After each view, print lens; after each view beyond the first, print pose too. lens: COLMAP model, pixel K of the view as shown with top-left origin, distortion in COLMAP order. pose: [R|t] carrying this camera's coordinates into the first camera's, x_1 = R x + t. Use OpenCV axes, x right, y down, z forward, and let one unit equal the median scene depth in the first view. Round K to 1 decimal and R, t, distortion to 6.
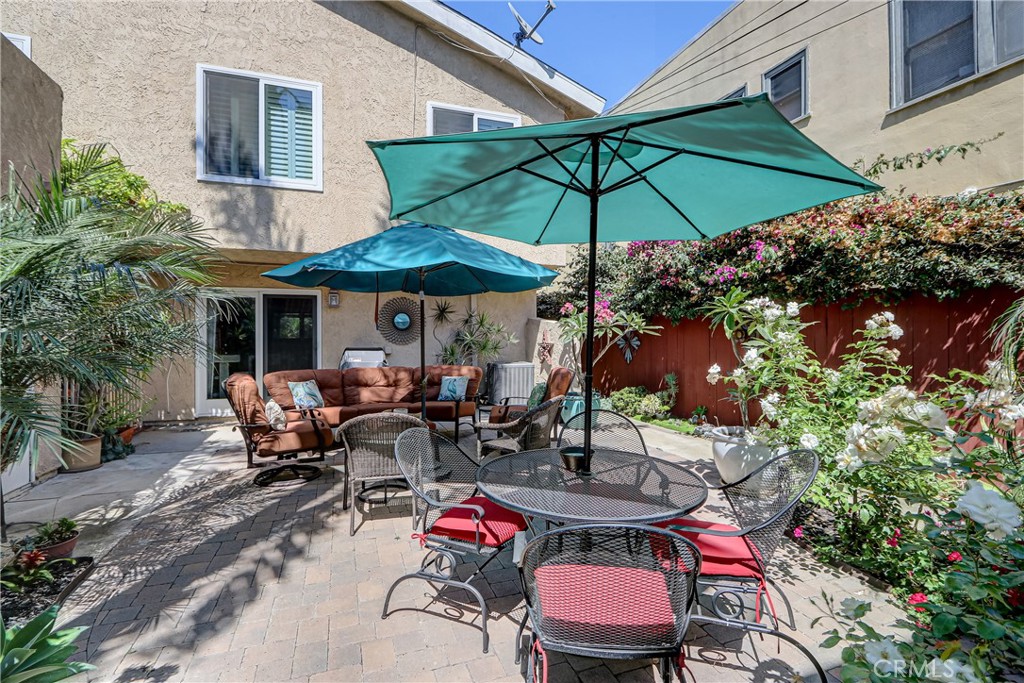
lens RADIAL K [[467.8, 0, 509.5], [0, 467.8, 340.7], [0, 0, 1]] dist [-0.006332, -0.000562]
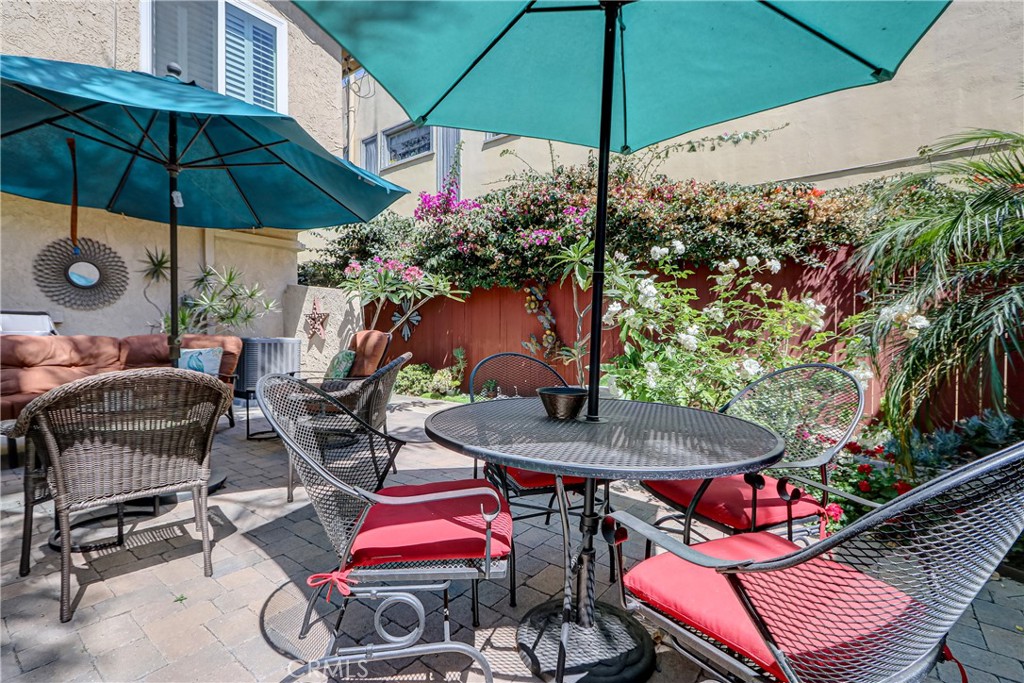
lens RADIAL K [[467.8, 0, 513.2], [0, 467.8, 338.3], [0, 0, 1]] dist [-0.006332, -0.000562]
pose [[0.842480, 0.001399, 0.538726, -0.098217], [-0.005968, 0.999959, 0.006737, 0.054499], [-0.538695, -0.008891, 0.842454, 0.162372]]
